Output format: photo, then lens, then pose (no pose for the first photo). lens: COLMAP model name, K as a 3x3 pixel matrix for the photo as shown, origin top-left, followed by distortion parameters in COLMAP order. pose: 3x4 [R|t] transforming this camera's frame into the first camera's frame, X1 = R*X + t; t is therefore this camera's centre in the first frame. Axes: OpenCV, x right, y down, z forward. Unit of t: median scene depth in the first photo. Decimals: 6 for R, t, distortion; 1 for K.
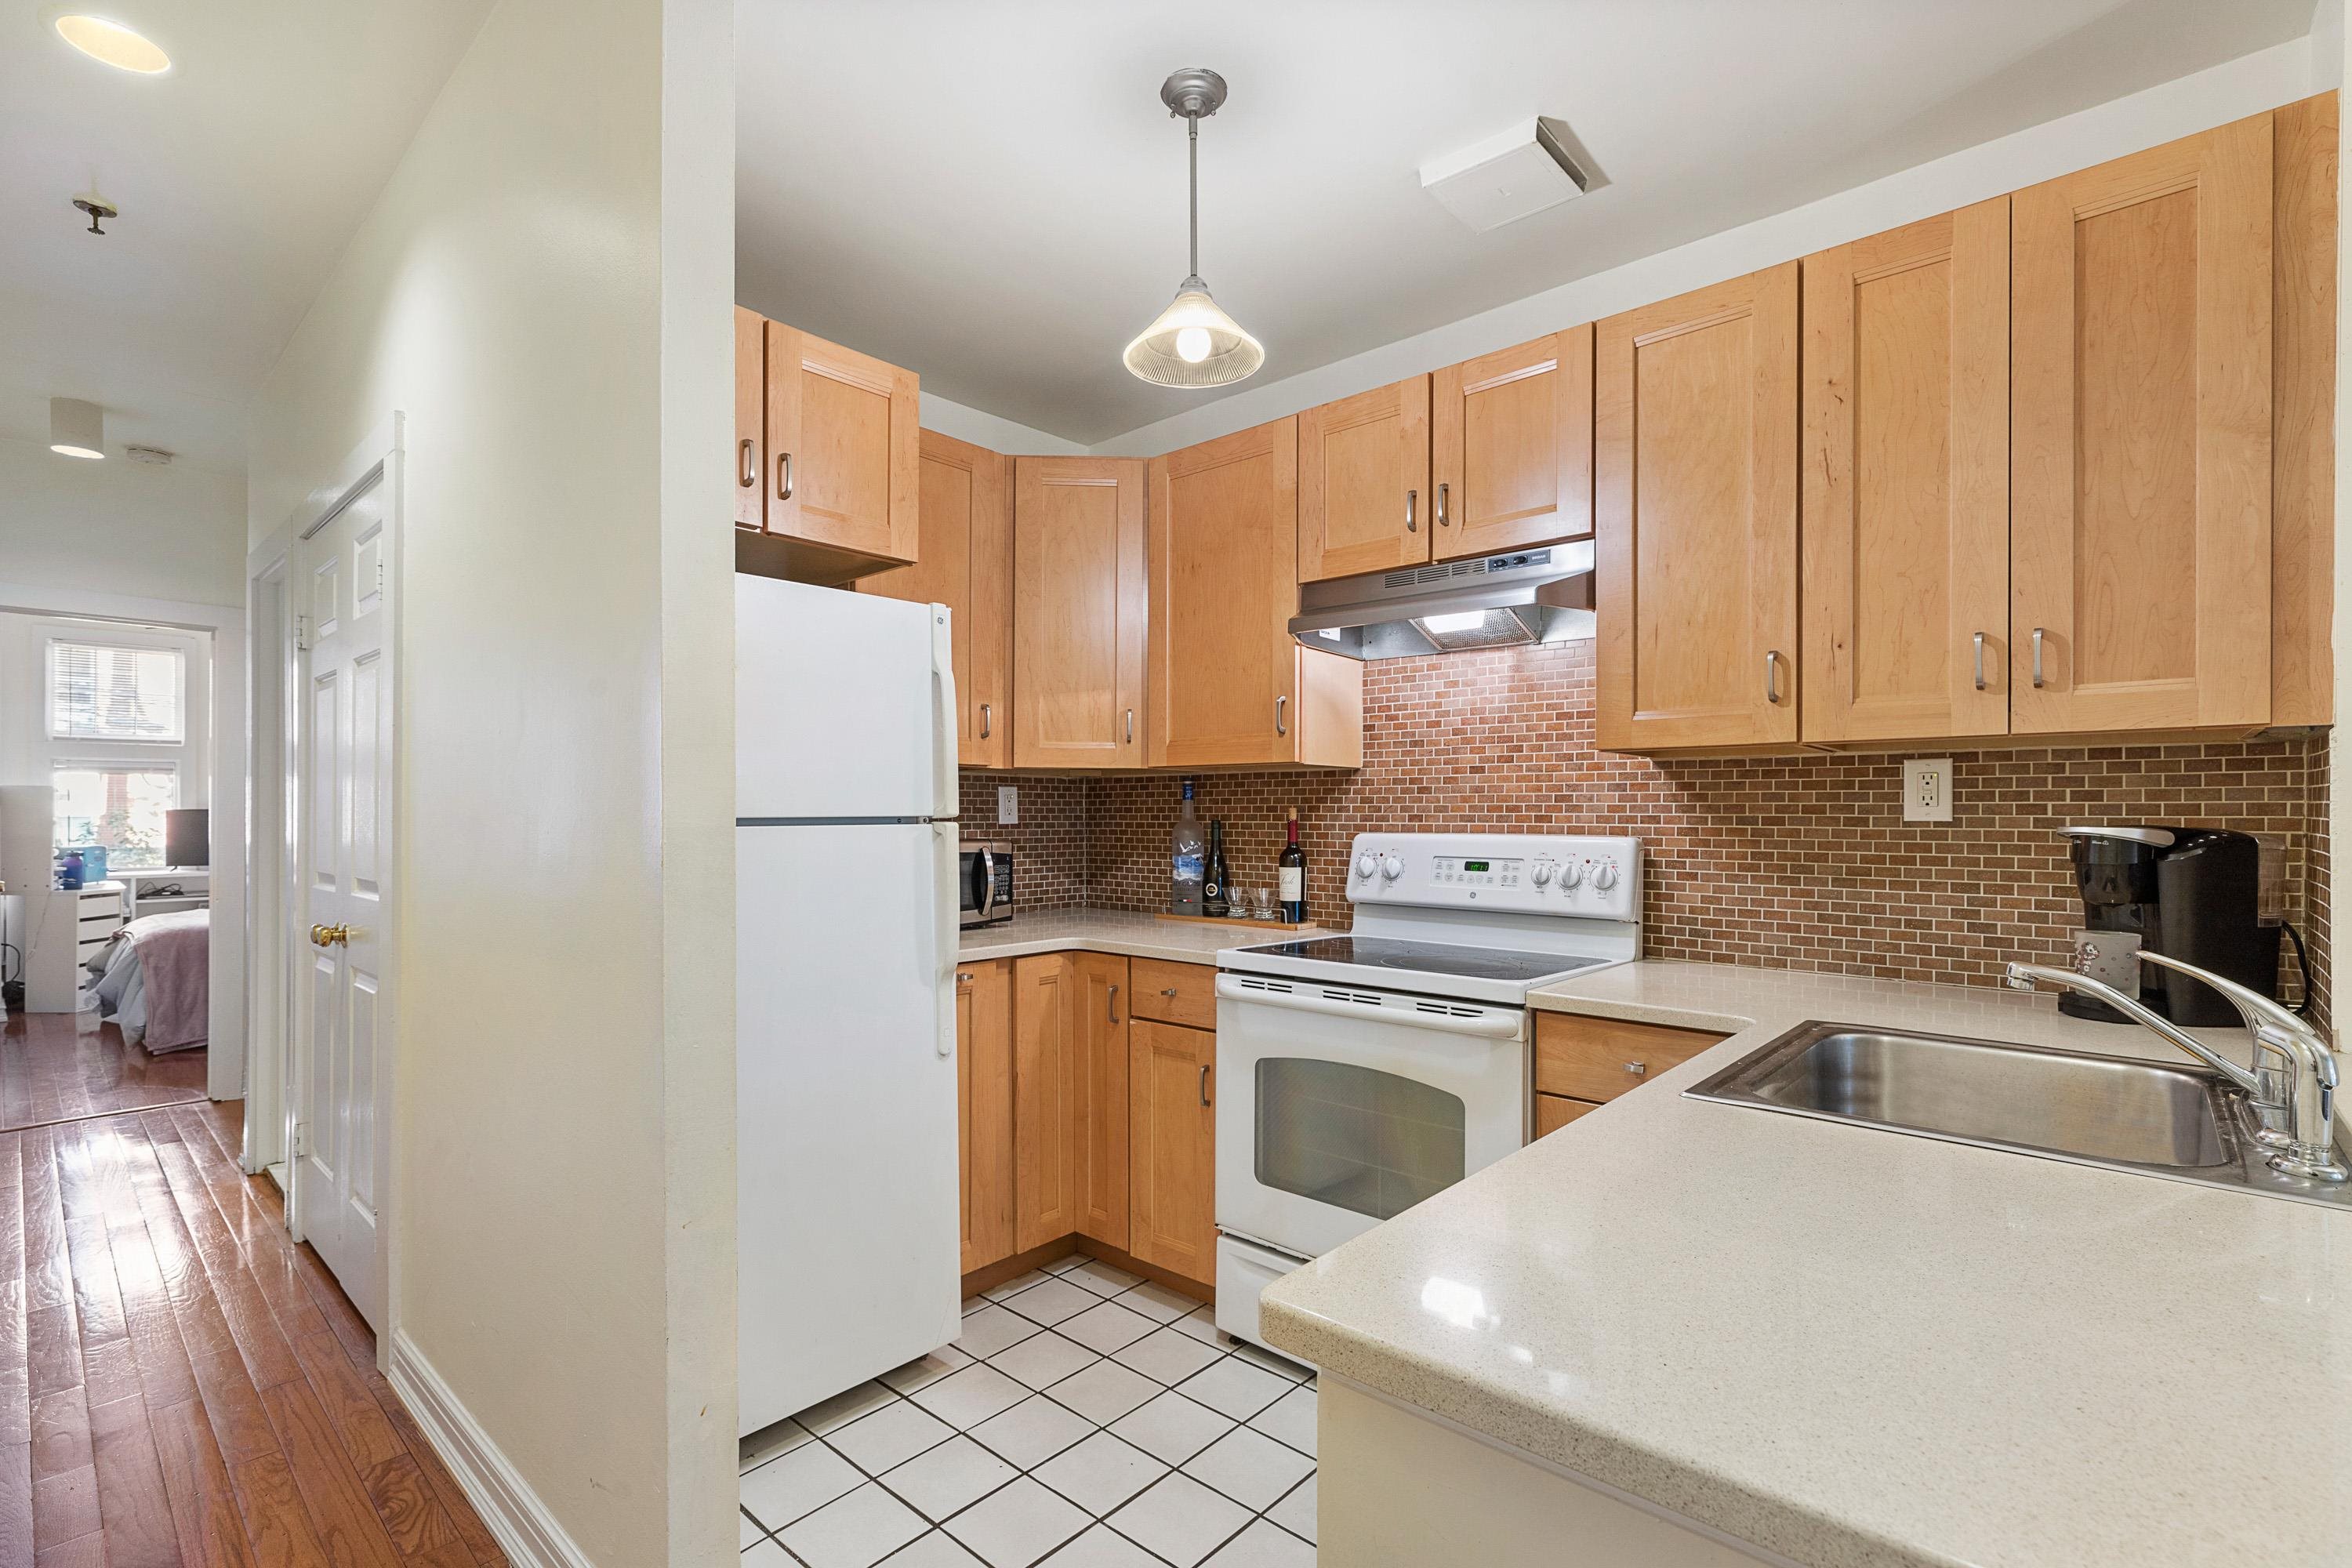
lens RADIAL K [[1062.4, 0, 1171.8], [0, 1062.4, 820.3], [0, 0, 1]] dist [0.005382, 0.000329]
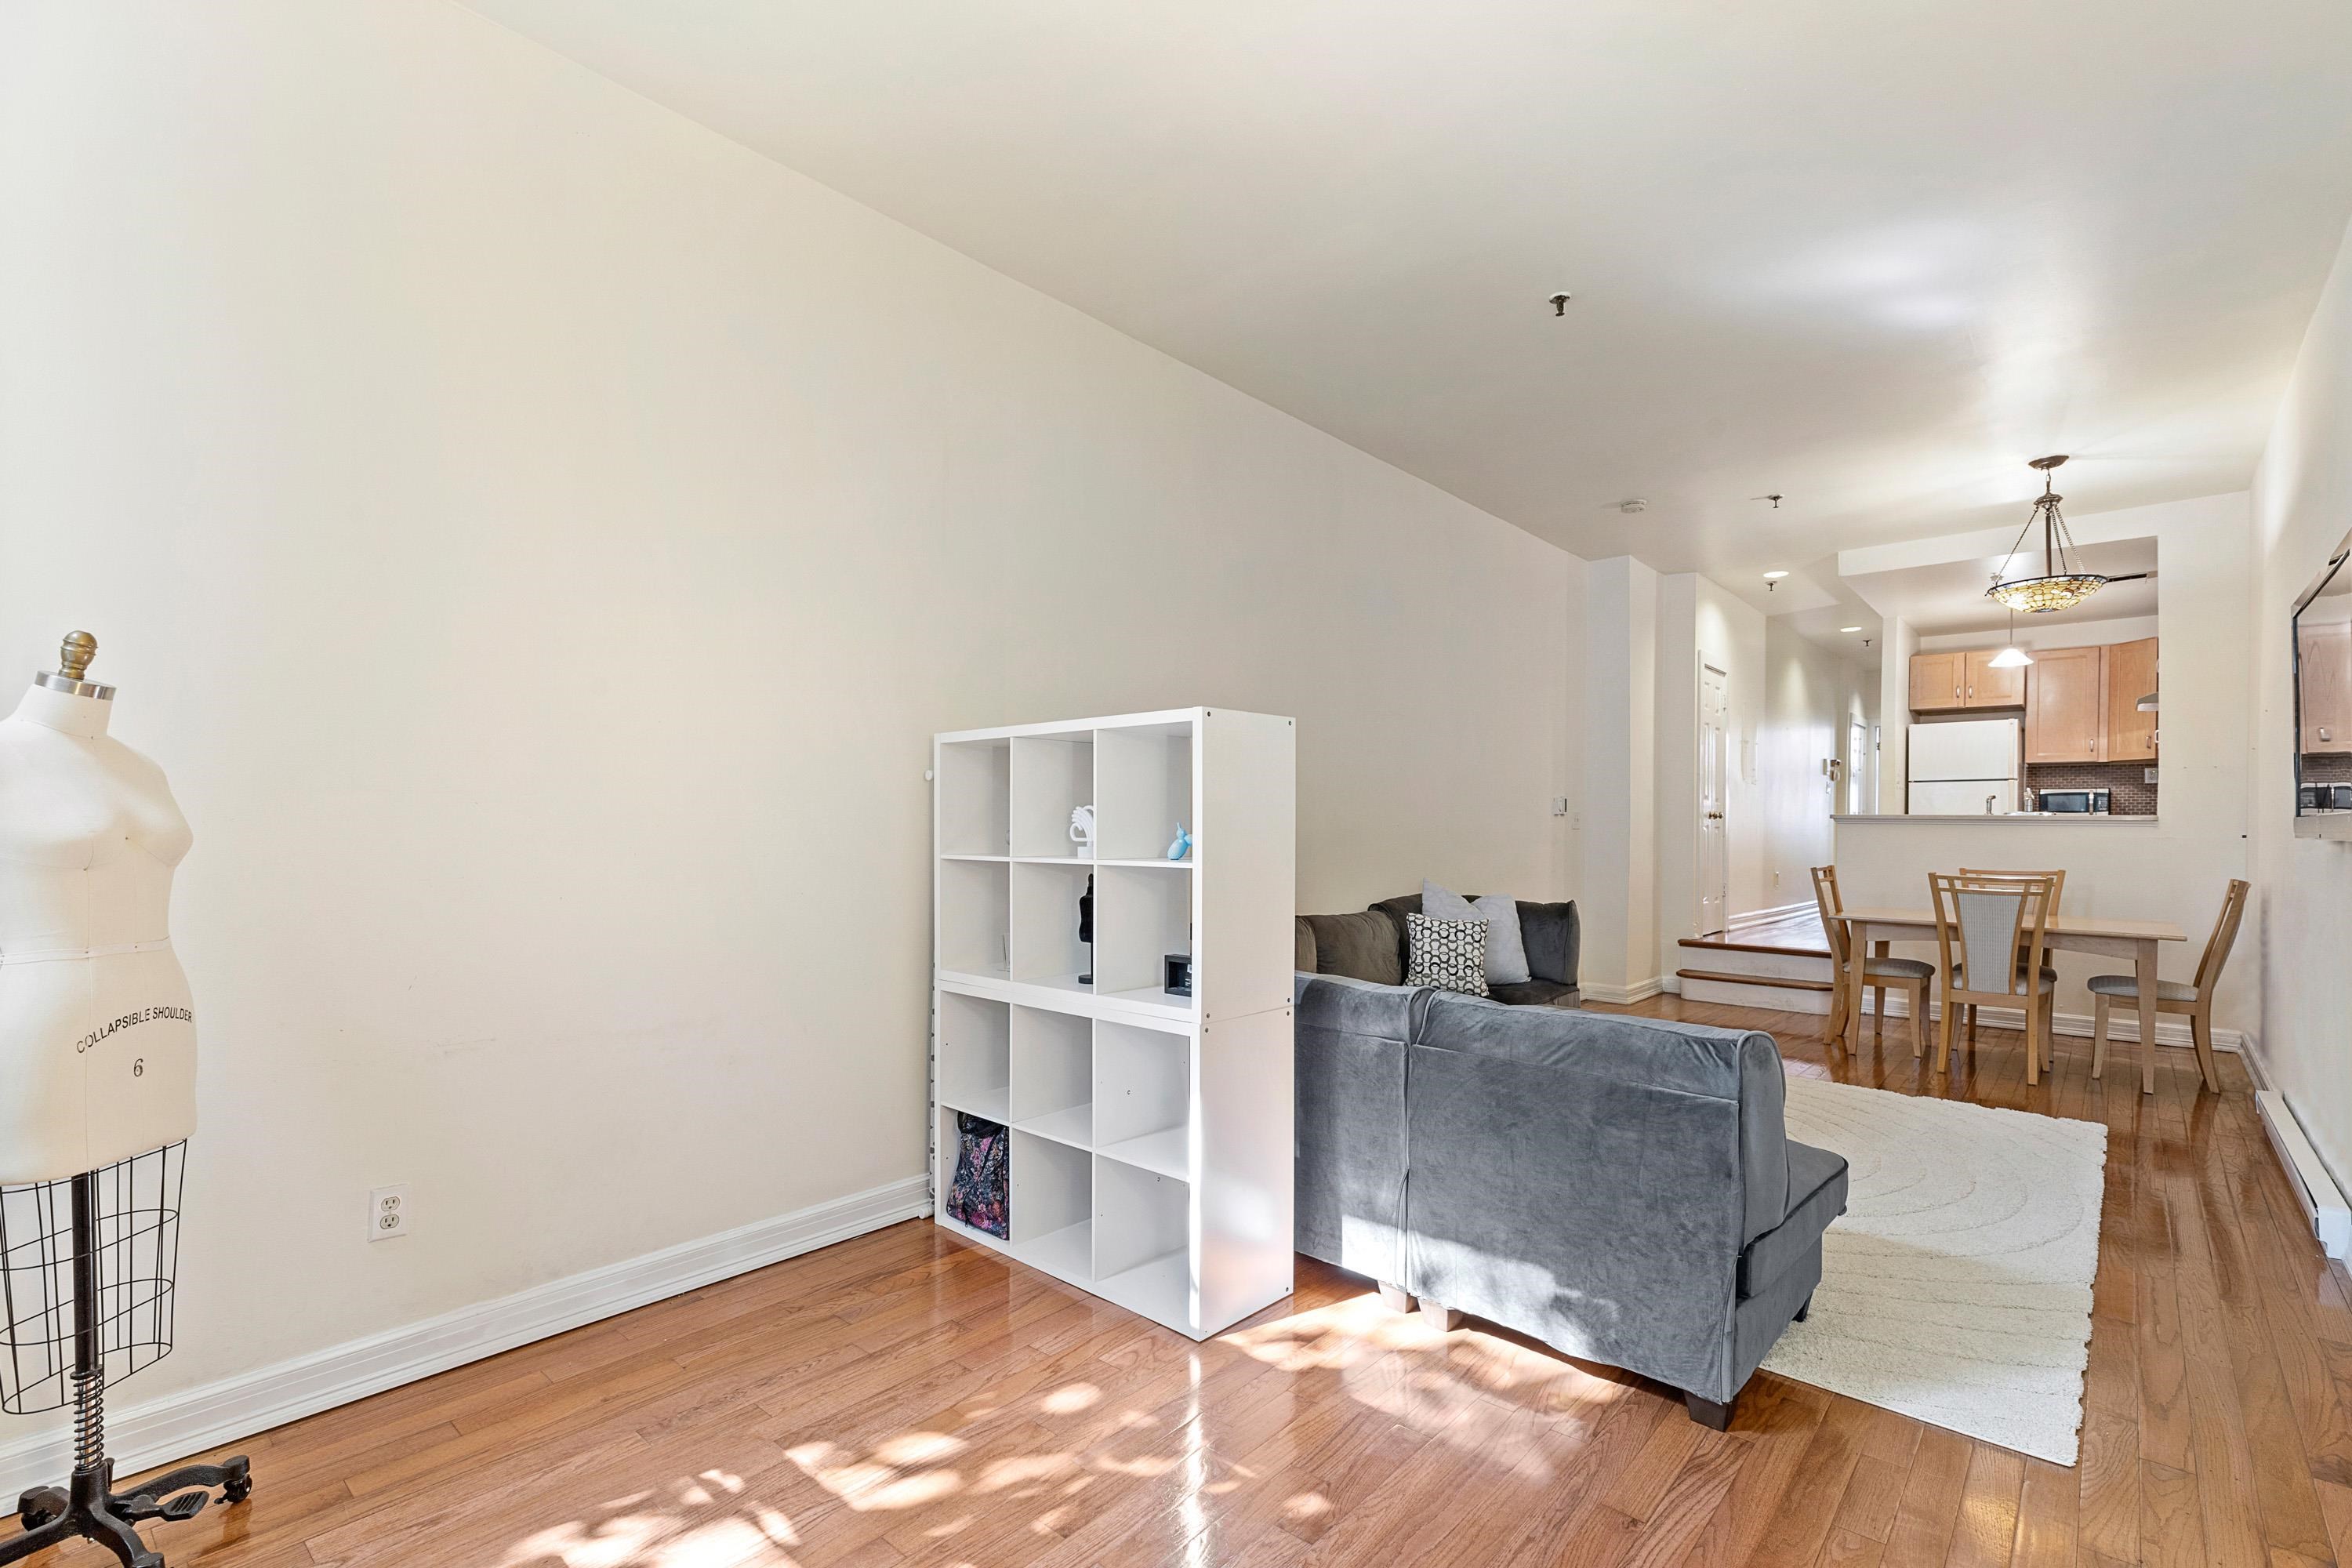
lens RADIAL K [[1055.5, 0, 1168.1], [0, 1055.5, 833.1], [0, 0, 1]] dist [0.003257, -0.000347]
pose [[0.006070, 0.002237, -0.999979, 2.926170], [-0.012275, 0.999922, 0.002162, 0.183501], [0.999906, 0.012262, 0.006097, -1.627595]]
